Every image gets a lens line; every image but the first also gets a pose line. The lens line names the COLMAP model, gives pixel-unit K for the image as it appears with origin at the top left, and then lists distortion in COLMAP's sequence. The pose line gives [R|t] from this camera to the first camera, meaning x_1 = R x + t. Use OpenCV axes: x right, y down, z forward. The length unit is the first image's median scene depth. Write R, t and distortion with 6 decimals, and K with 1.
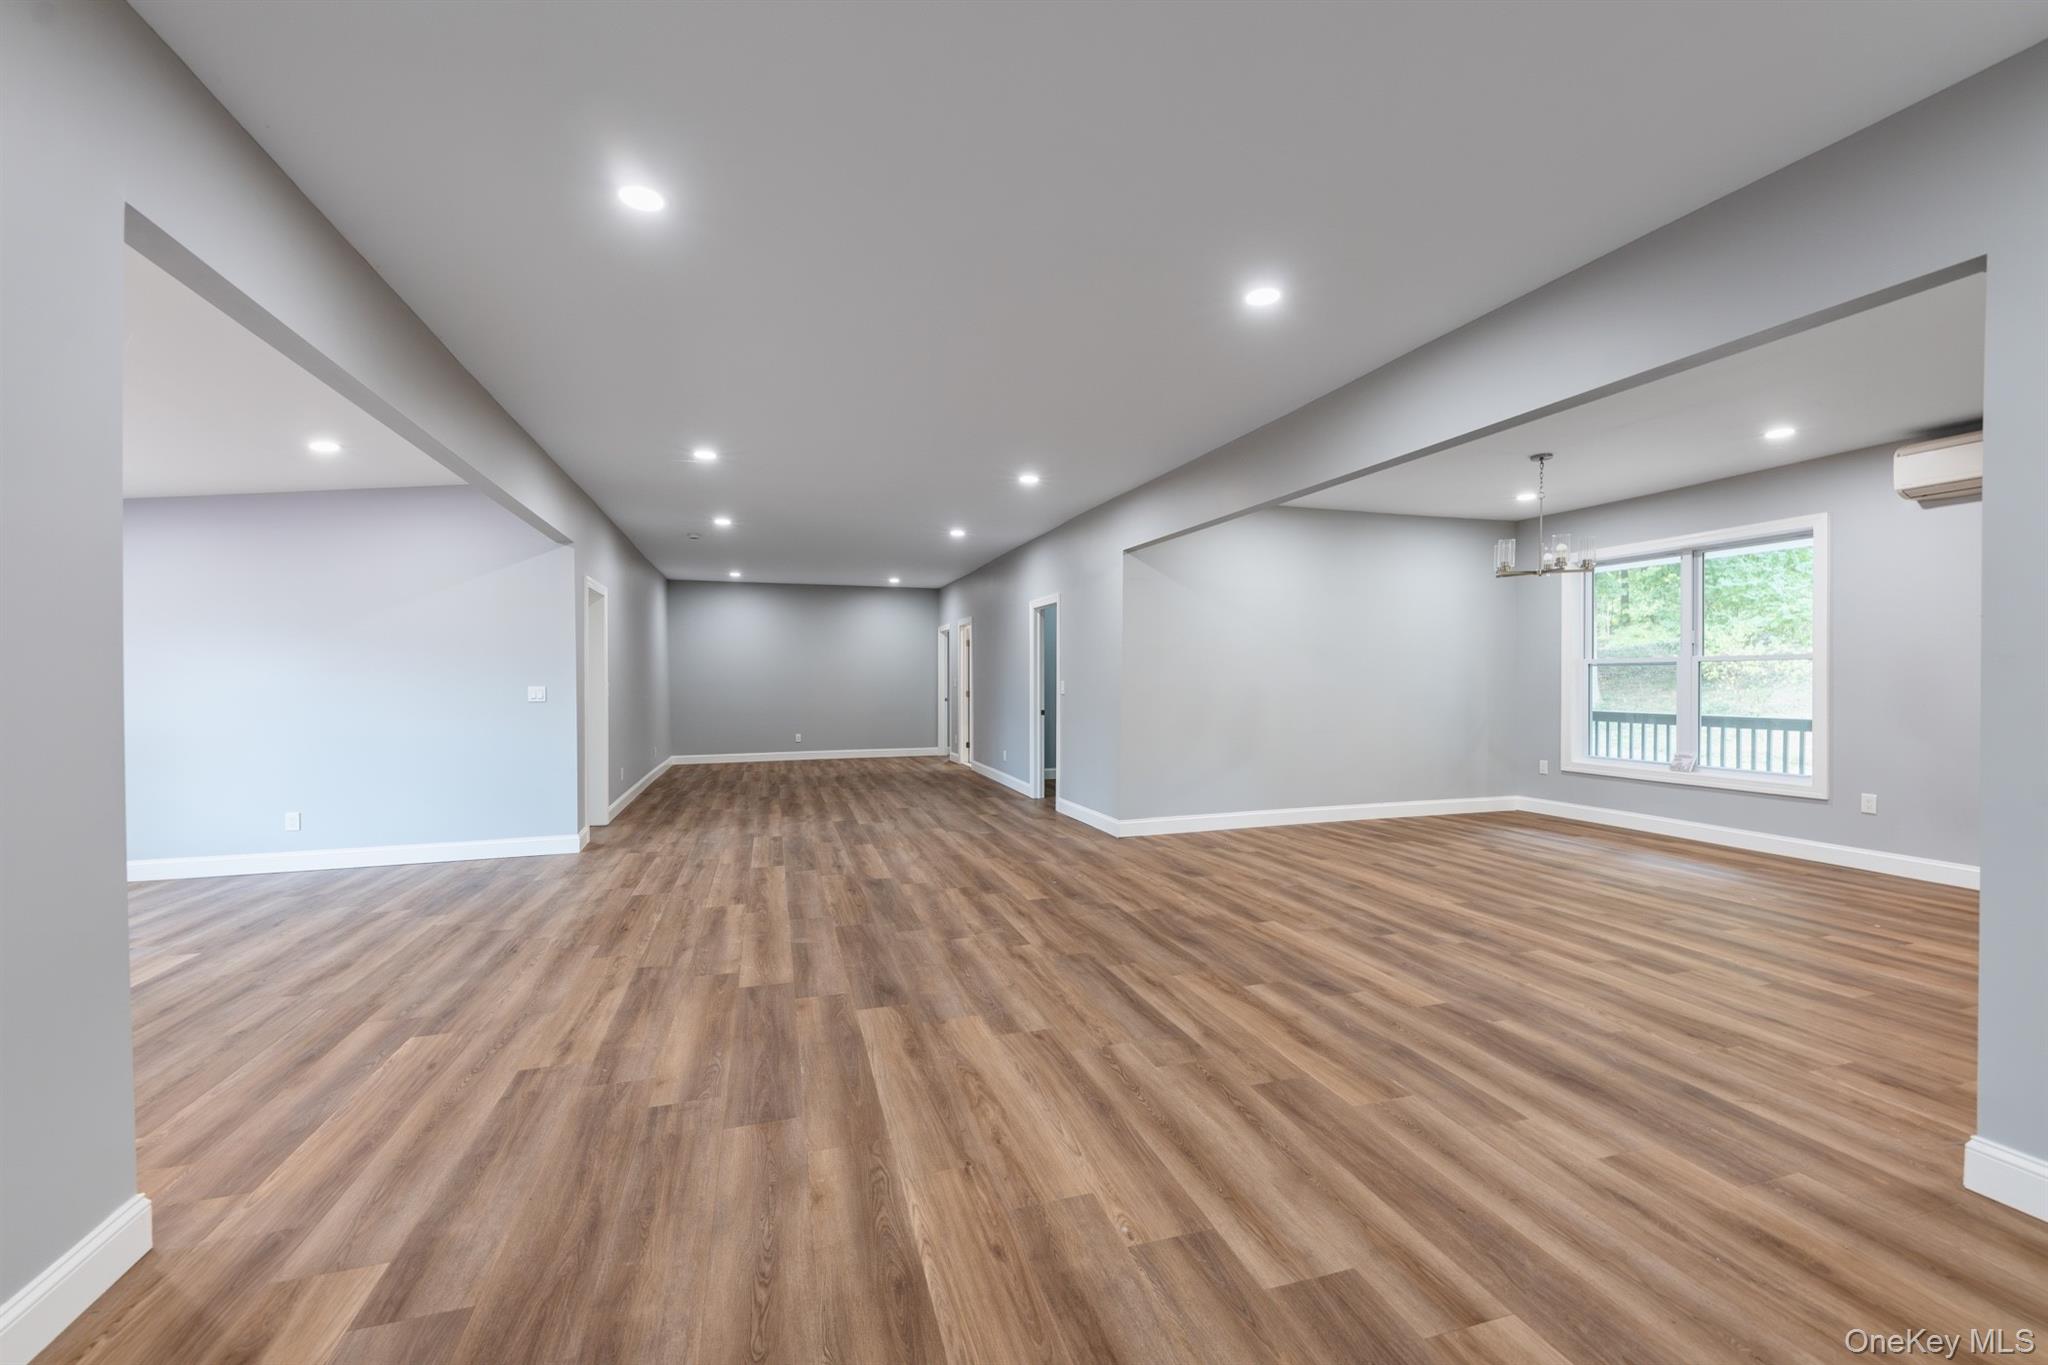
lens RADIAL K [[815.1, 0, 1024.0], [0, 815.1, 682.5], [0, 0, 1]] dist [0.005320, 0.000050]
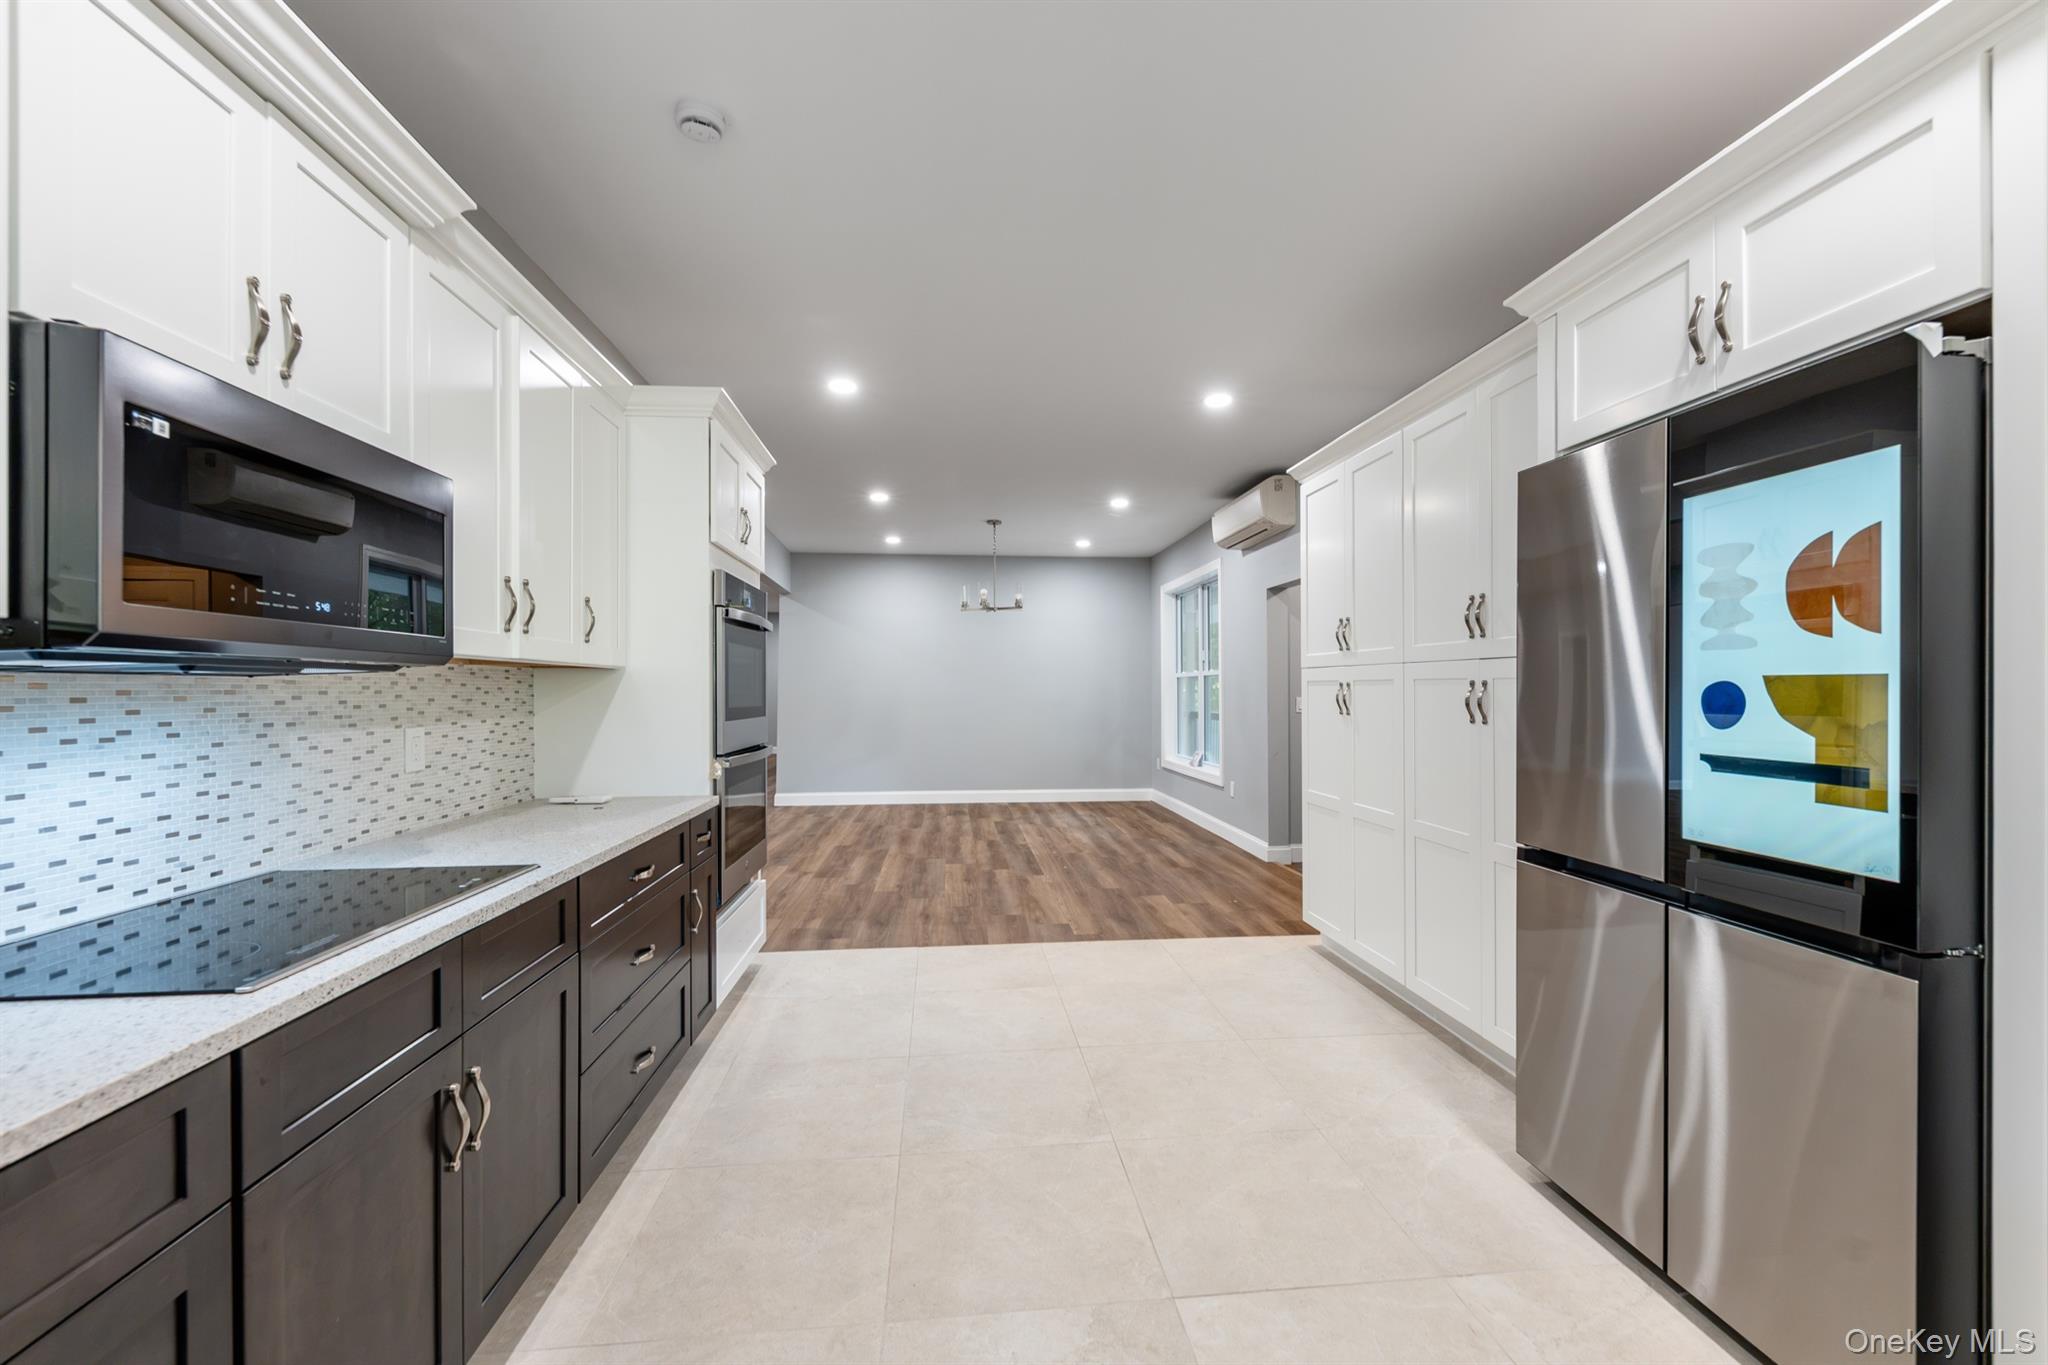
lens RADIAL K [[801.0, 0, 1011.4], [0, 801.0, 689.7], [0, 0, 1]] dist [0.000135, -0.000004]
pose [[0.980777, 0.002844, -0.195113, 1.374563], [-0.003699, 0.999985, -0.004015, 0.002199], [0.195098, 0.004660, 0.980773, -0.402891]]
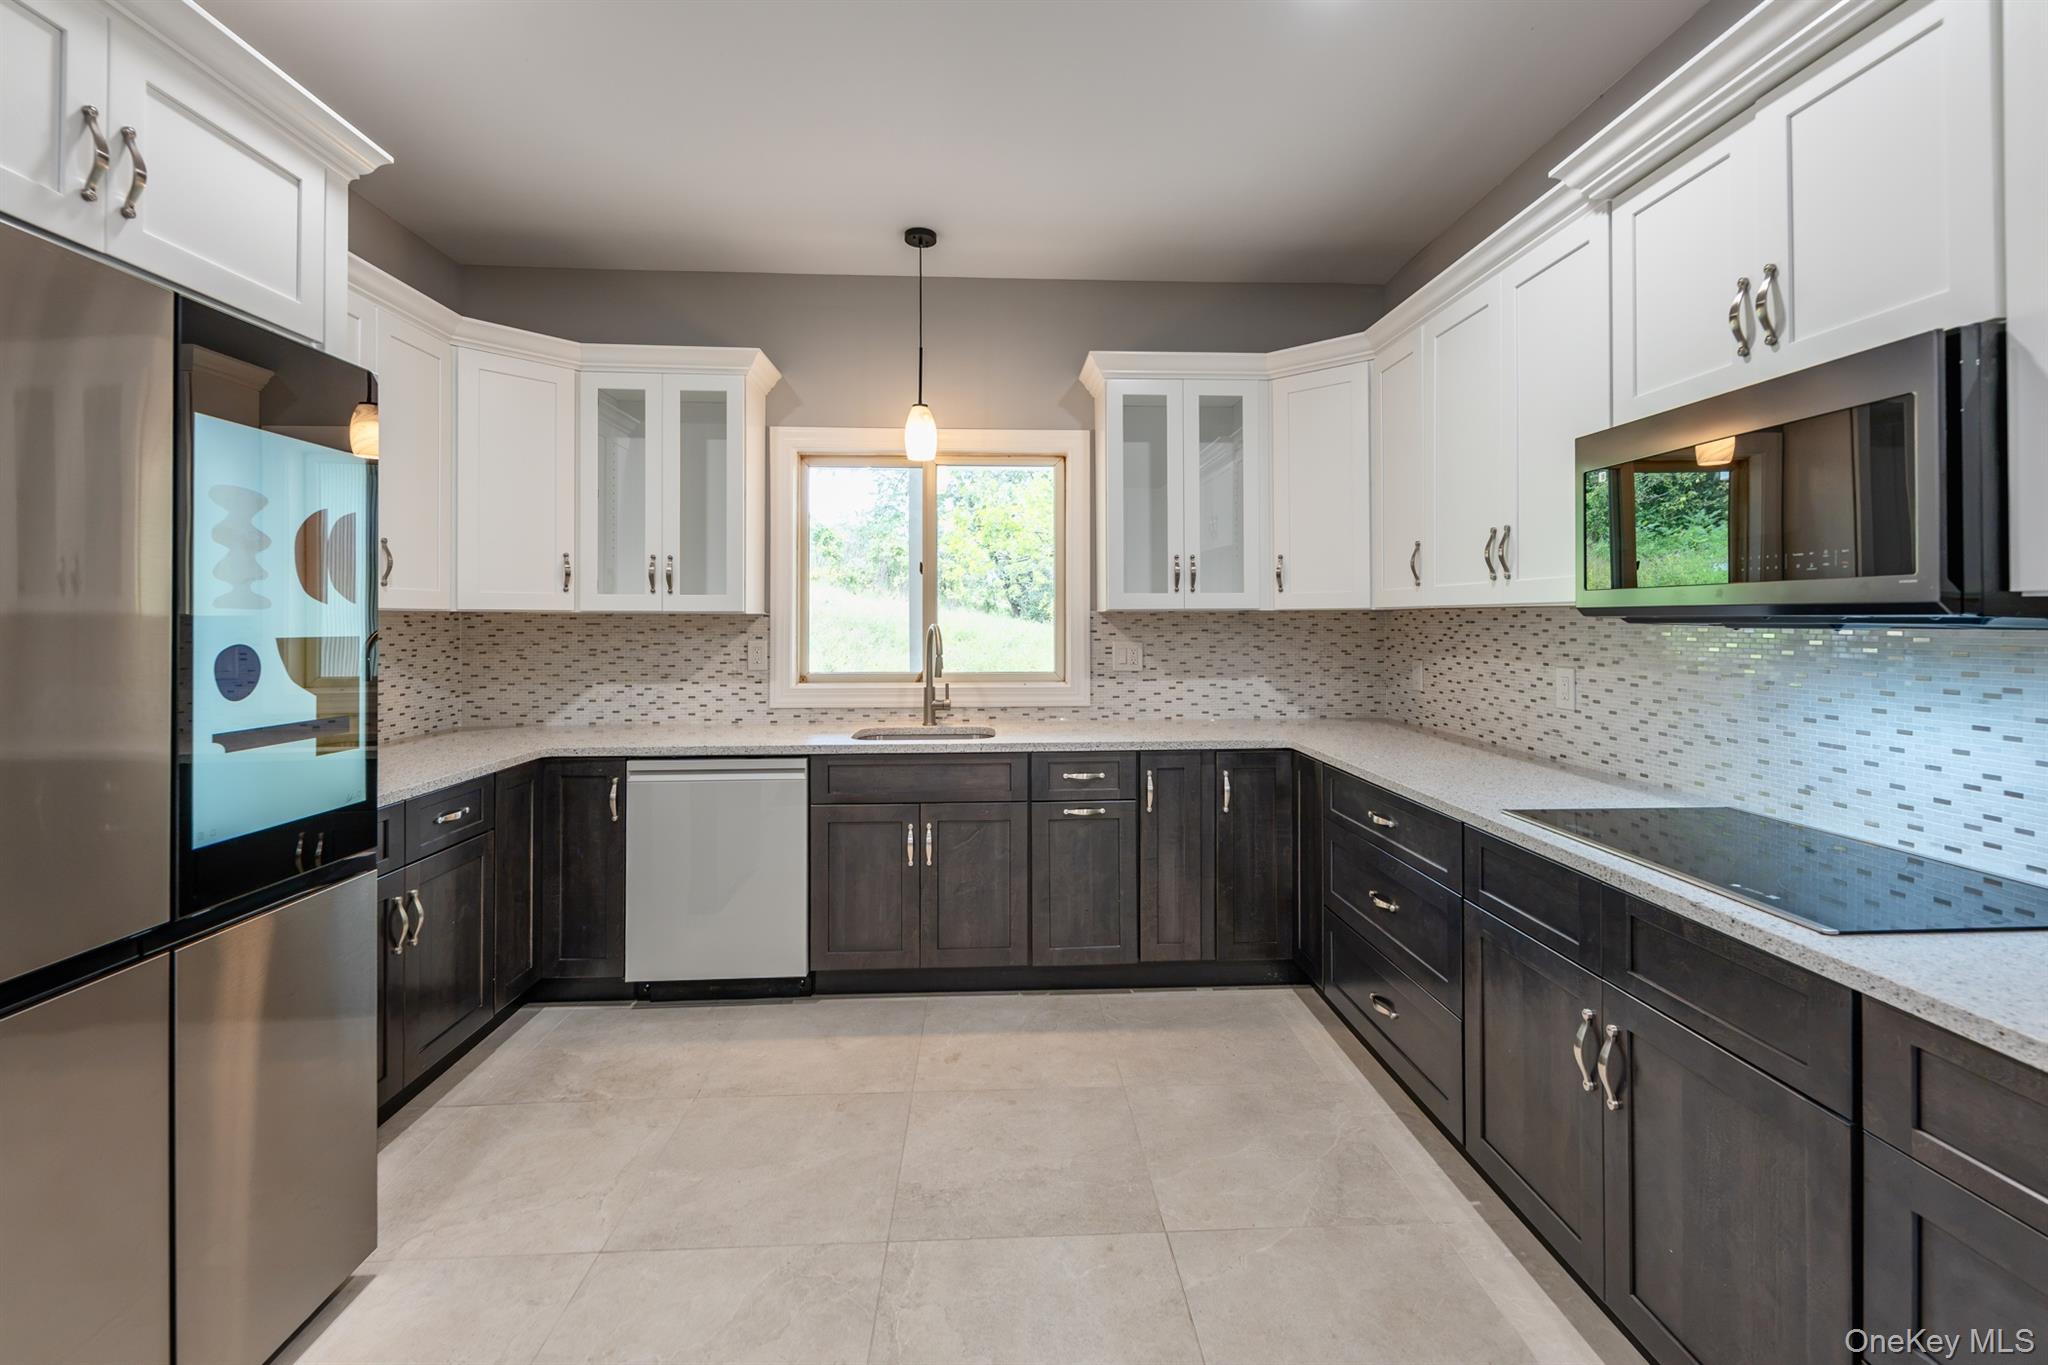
lens RADIAL K [[879.1, 0, 1023.4], [0, 879.1, 618.1], [0, 0, 1]] dist [-0.000313, 0.000011]
pose [[-0.971733, 0.009069, 0.235908, 1.226862], [0.009543, 0.999954, 0.000870, -0.013565], [-0.235889, 0.003096, -0.971775, 0.353741]]
